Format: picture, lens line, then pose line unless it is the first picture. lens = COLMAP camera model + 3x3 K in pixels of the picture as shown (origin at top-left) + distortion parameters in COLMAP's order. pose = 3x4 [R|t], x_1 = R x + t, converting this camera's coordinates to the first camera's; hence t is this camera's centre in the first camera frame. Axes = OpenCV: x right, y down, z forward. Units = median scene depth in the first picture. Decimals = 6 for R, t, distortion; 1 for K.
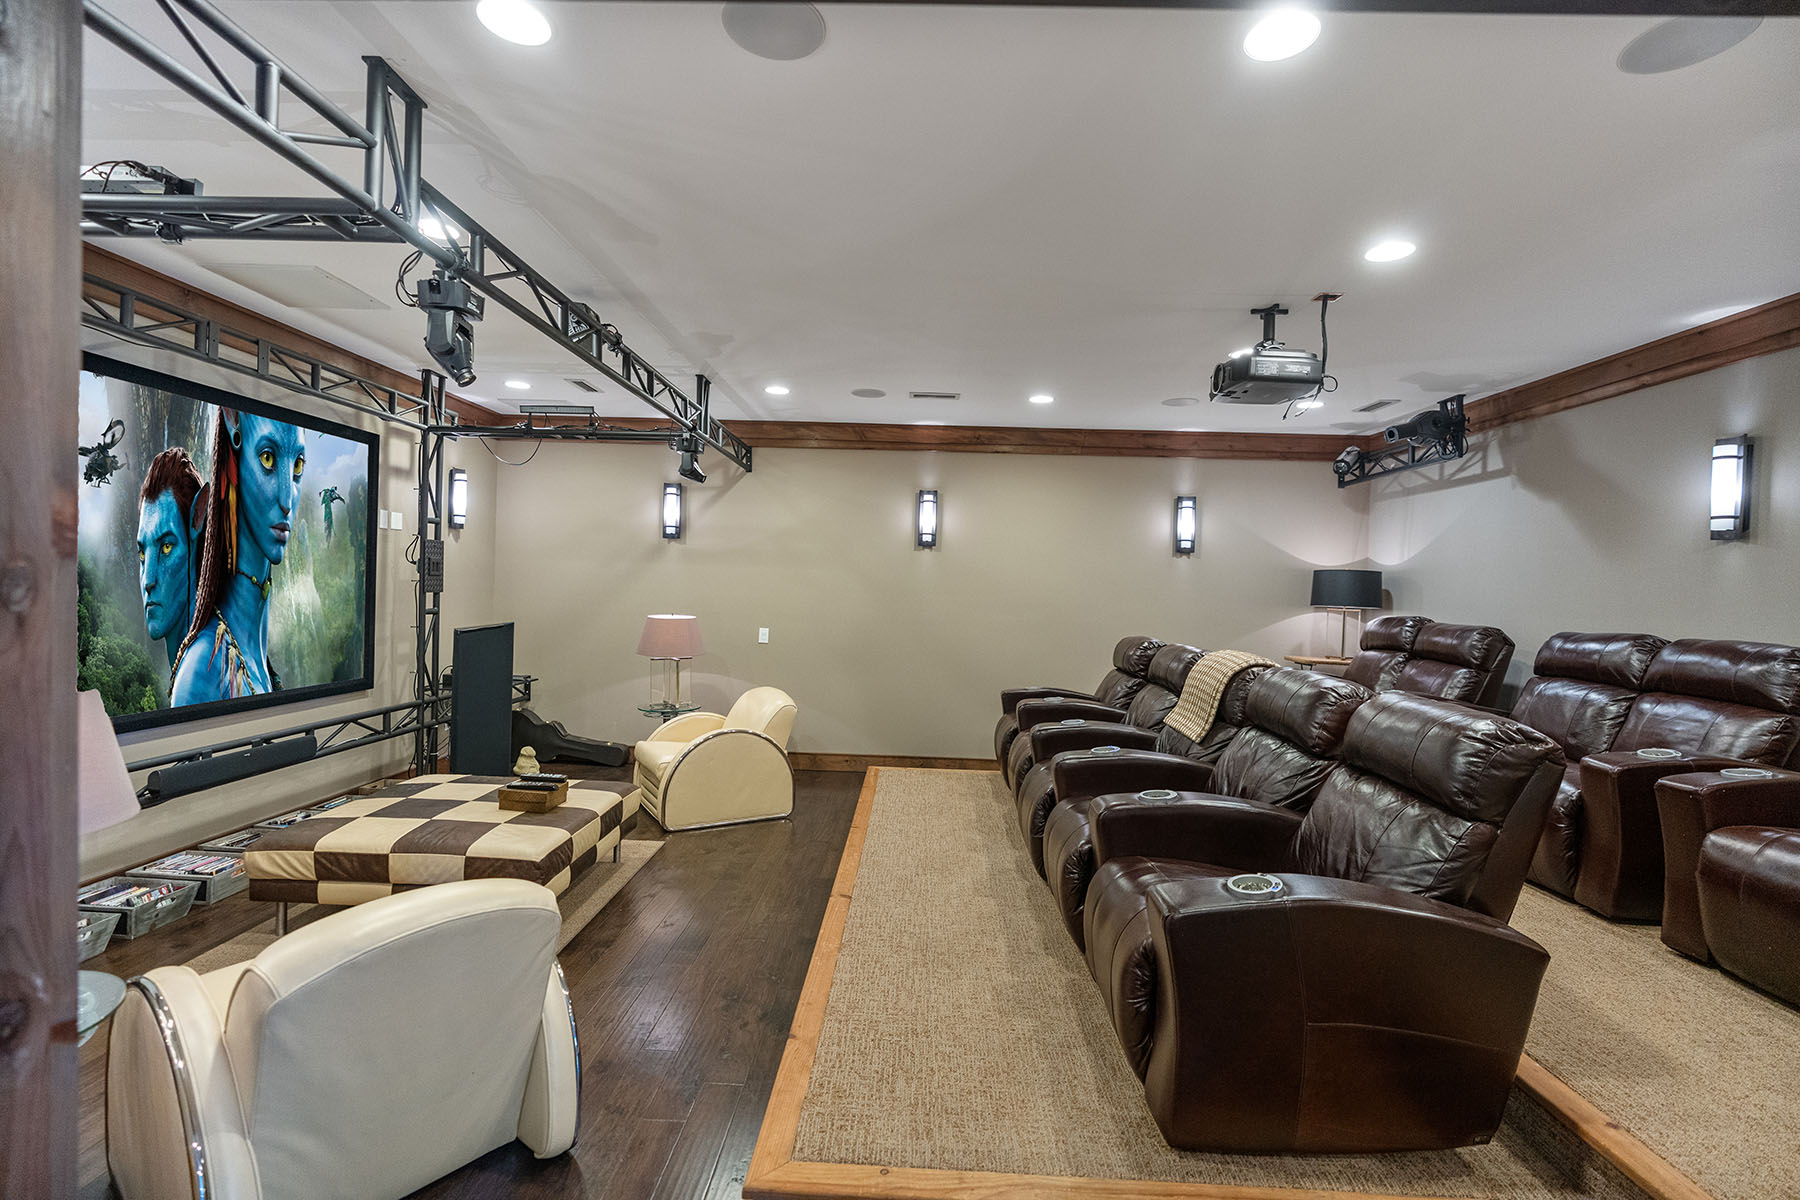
lens RADIAL K [[821.0, 0, 896.3], [0, 821.0, 600.7], [0, 0, 1]] dist [-0.010766, 0.002257]
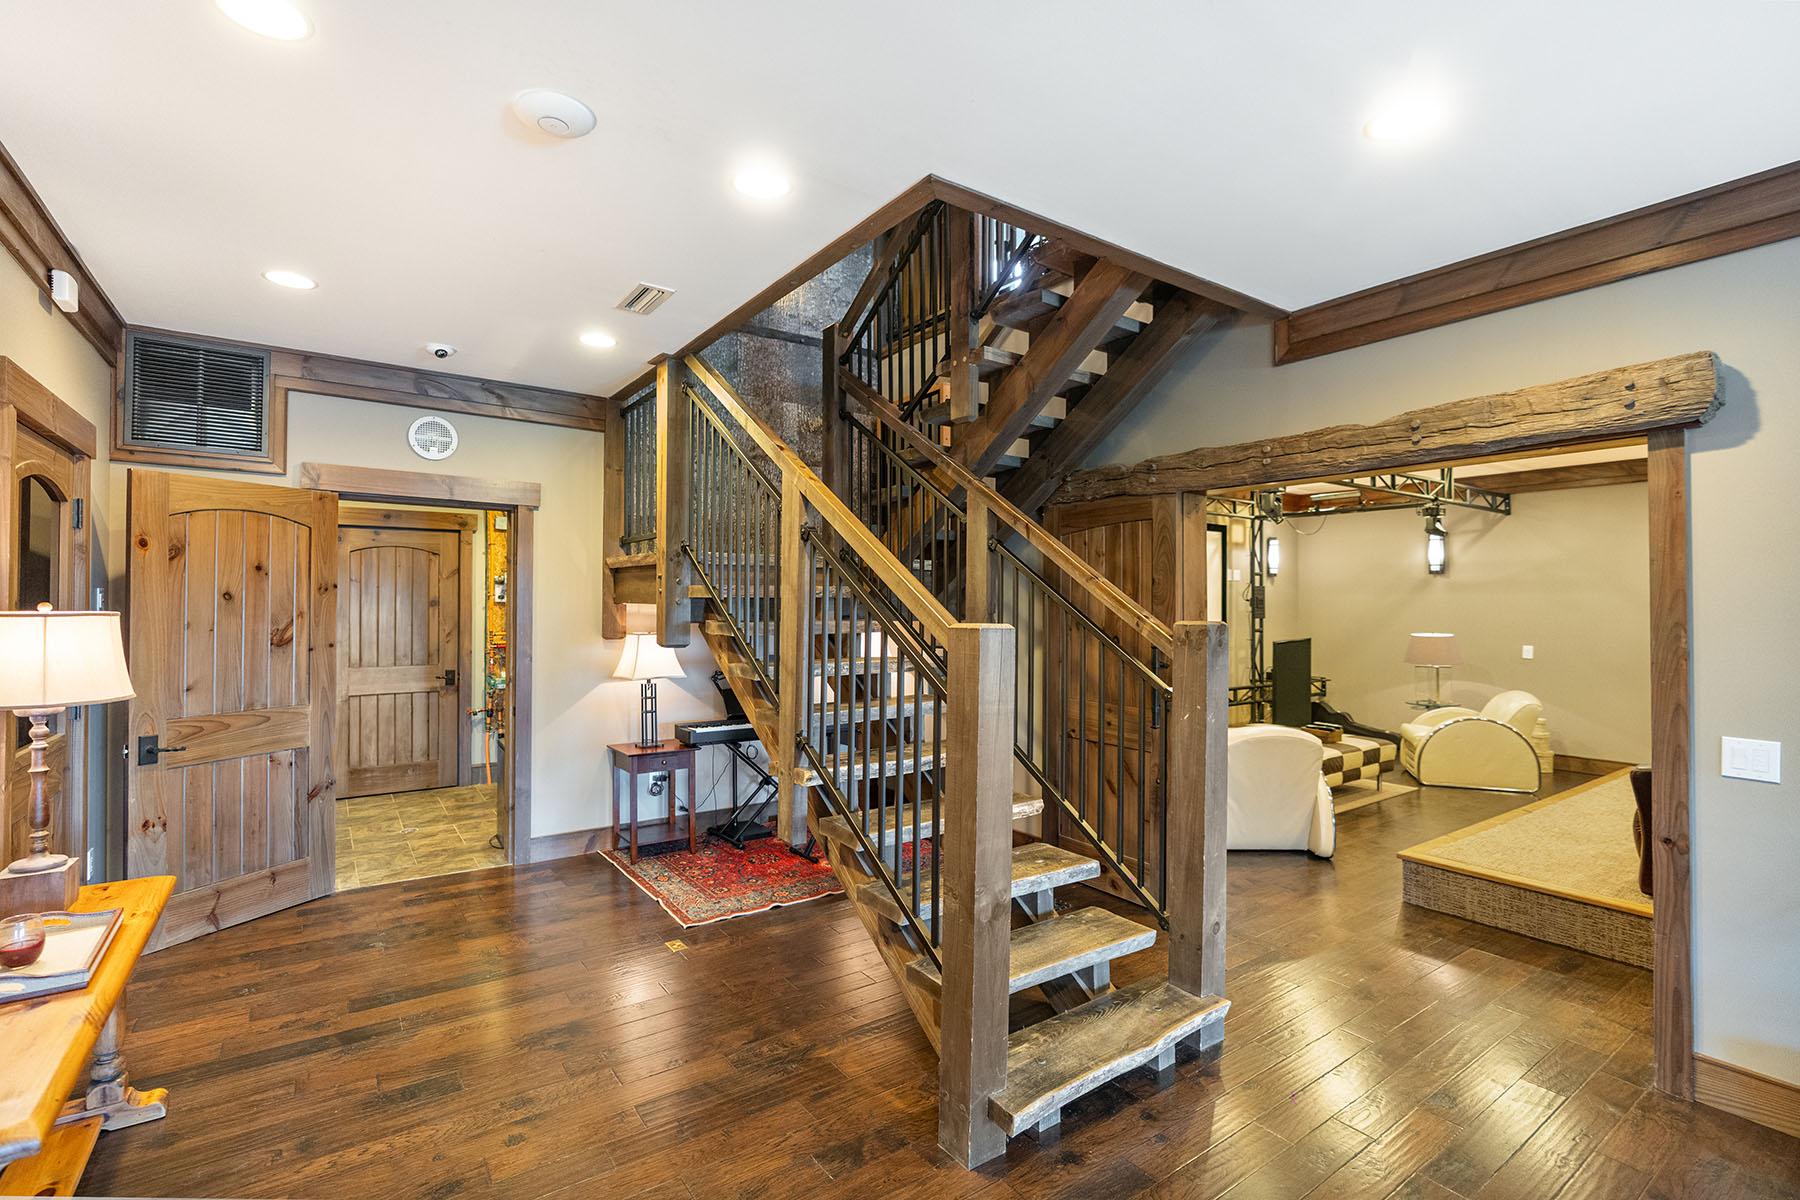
lens RADIAL K [[821.0, 0, 893.9], [0, 821.0, 601.2], [0, 0, 1]] dist [-0.010766, 0.002257]
pose [[0.605387, -0.032573, -0.795265, 0.275508], [0.002348, 0.999231, -0.039139, 0.016746], [0.795928, 0.021827, 0.604998, -0.536969]]
